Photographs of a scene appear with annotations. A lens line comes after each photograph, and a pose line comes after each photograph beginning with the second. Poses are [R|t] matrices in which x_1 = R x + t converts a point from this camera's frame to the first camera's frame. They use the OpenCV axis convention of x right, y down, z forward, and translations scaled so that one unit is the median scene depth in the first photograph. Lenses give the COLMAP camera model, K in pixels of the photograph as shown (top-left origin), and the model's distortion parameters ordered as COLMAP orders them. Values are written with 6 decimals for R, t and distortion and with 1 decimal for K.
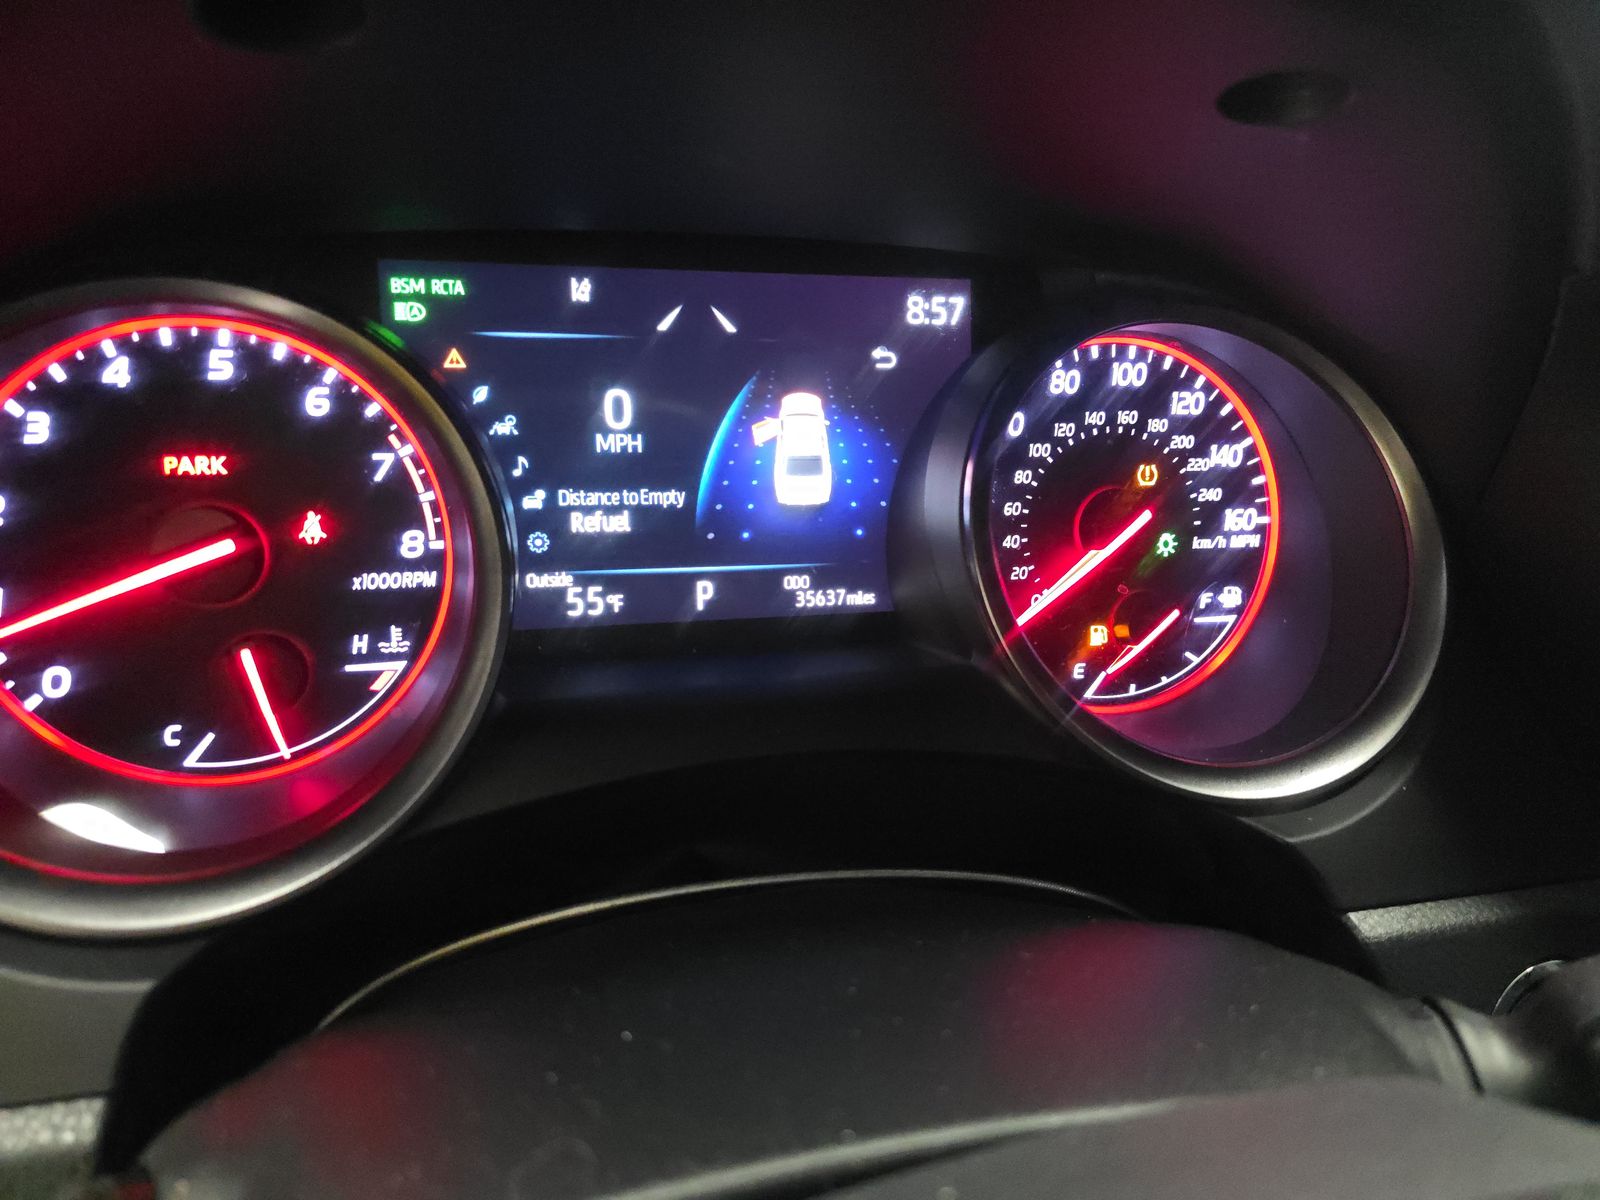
lens RADIAL K [[1102.1, 0, 738.7], [0, 1102.1, 648.0], [0, 0, 1]] dist [0.055080, -0.061714]
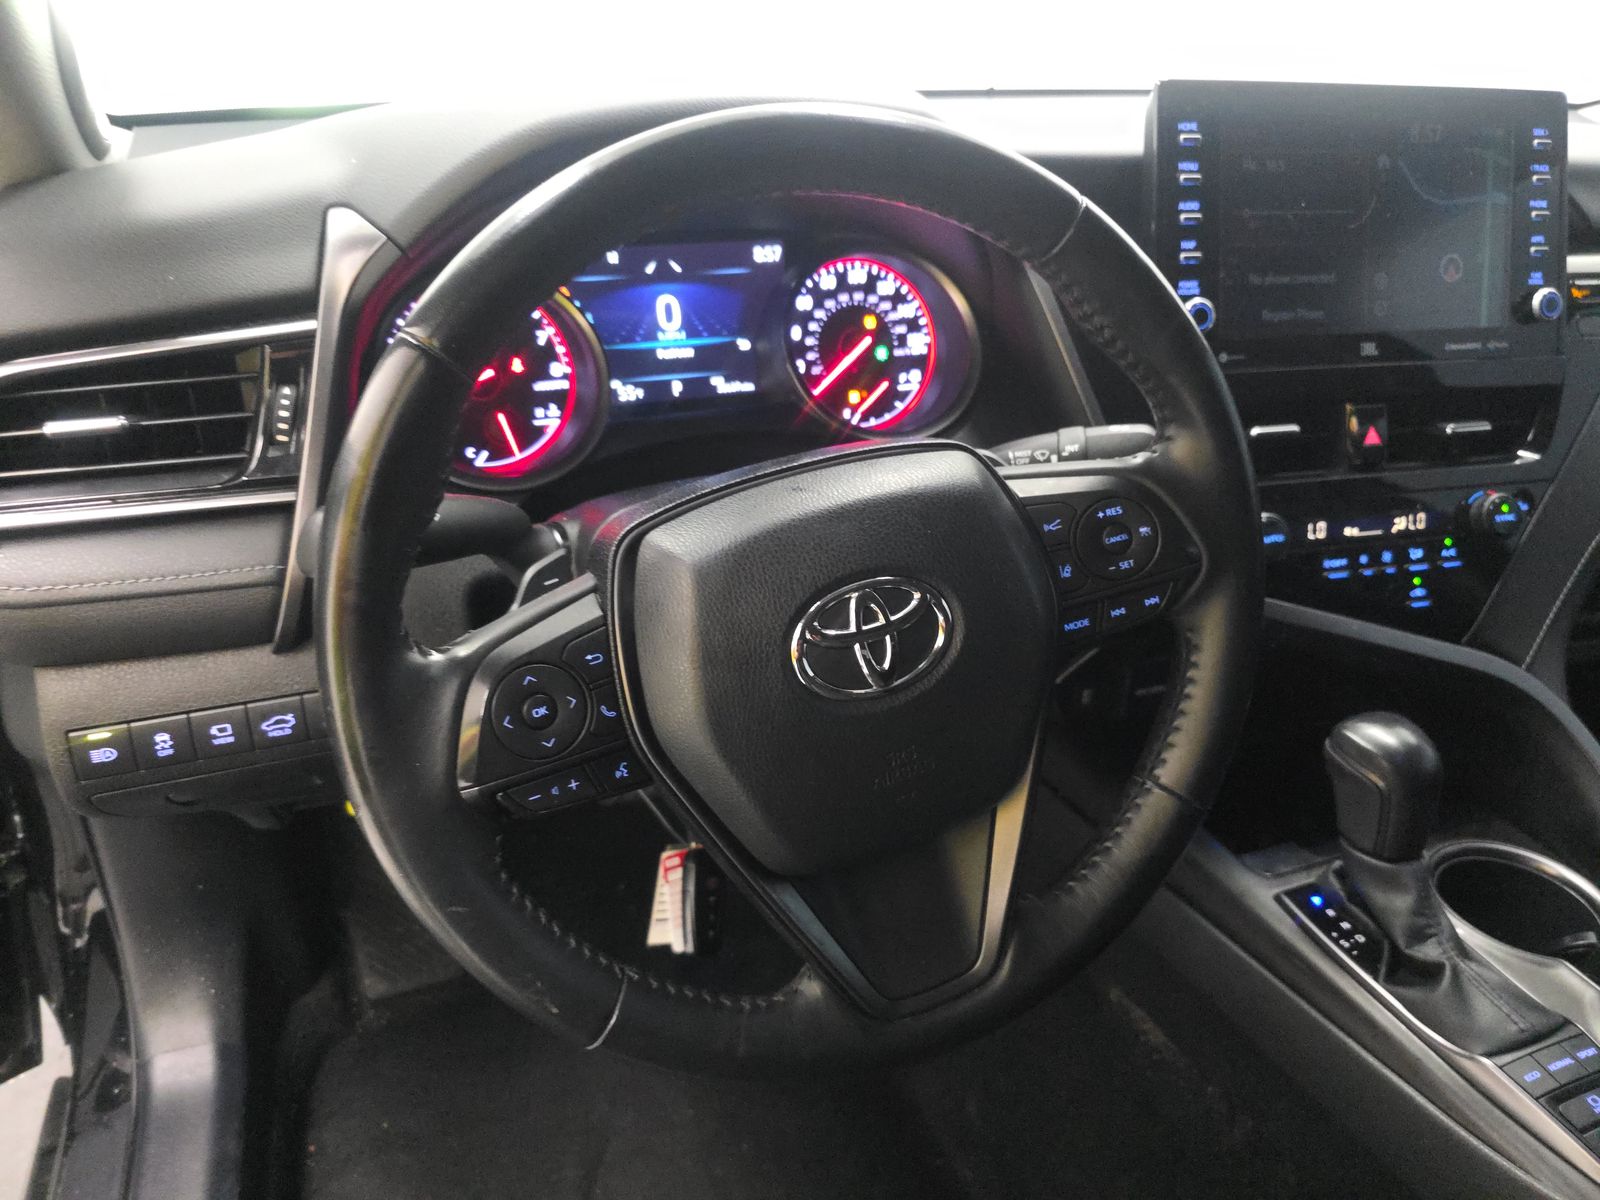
lens RADIAL K [[1102.1, 0, 791.4], [0, 1102.1, 605.6], [0, 0, 1]] dist [0.055080, -0.061714]
pose [[0.992112, -0.090413, 0.086834, -0.033079], [0.084422, 0.993943, 0.070357, 0.242046], [-0.092669, -0.062472, 0.993735, -1.236344]]
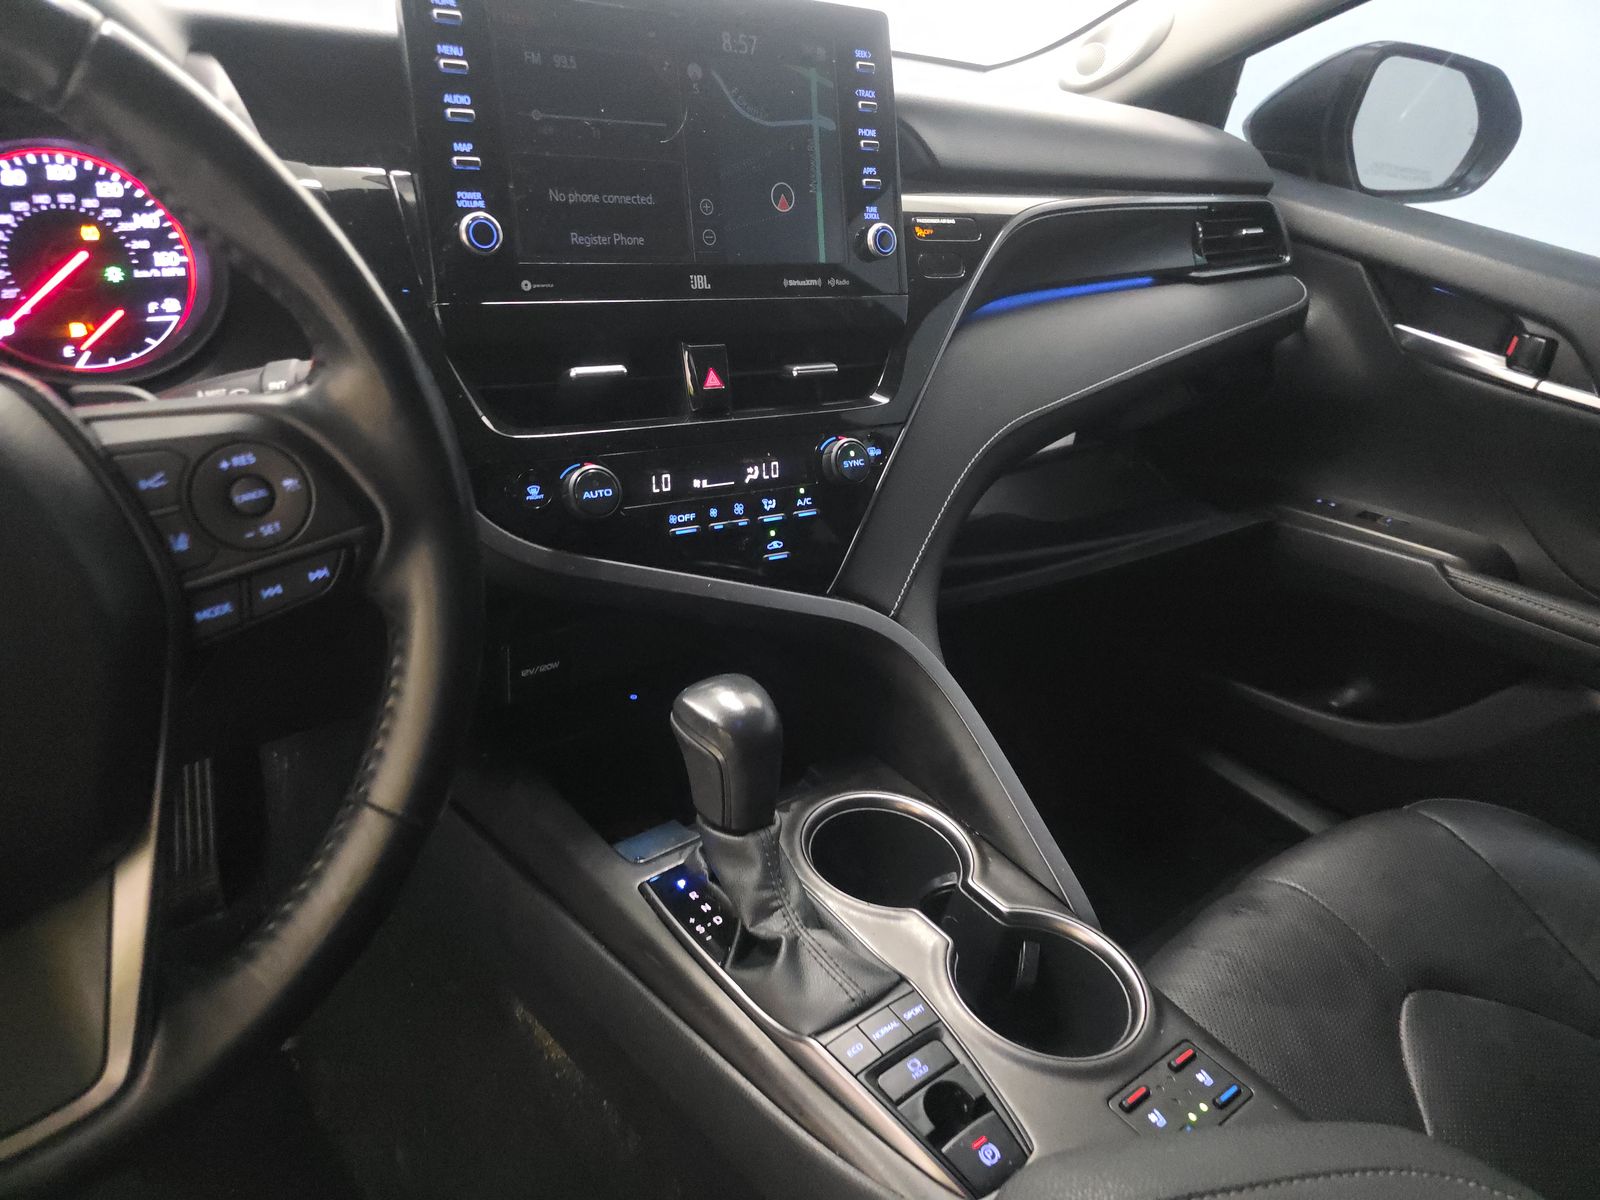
lens RADIAL K [[1102.1, 0, 761.7], [0, 1102.1, 620.4], [0, 0, 1]] dist [0.055080, -0.061714]
pose [[0.907710, -0.168316, 0.384359, 0.551973], [0.123717, 0.982654, 0.138146, 0.326783], [-0.400945, -0.077845, 0.912789, -1.050817]]
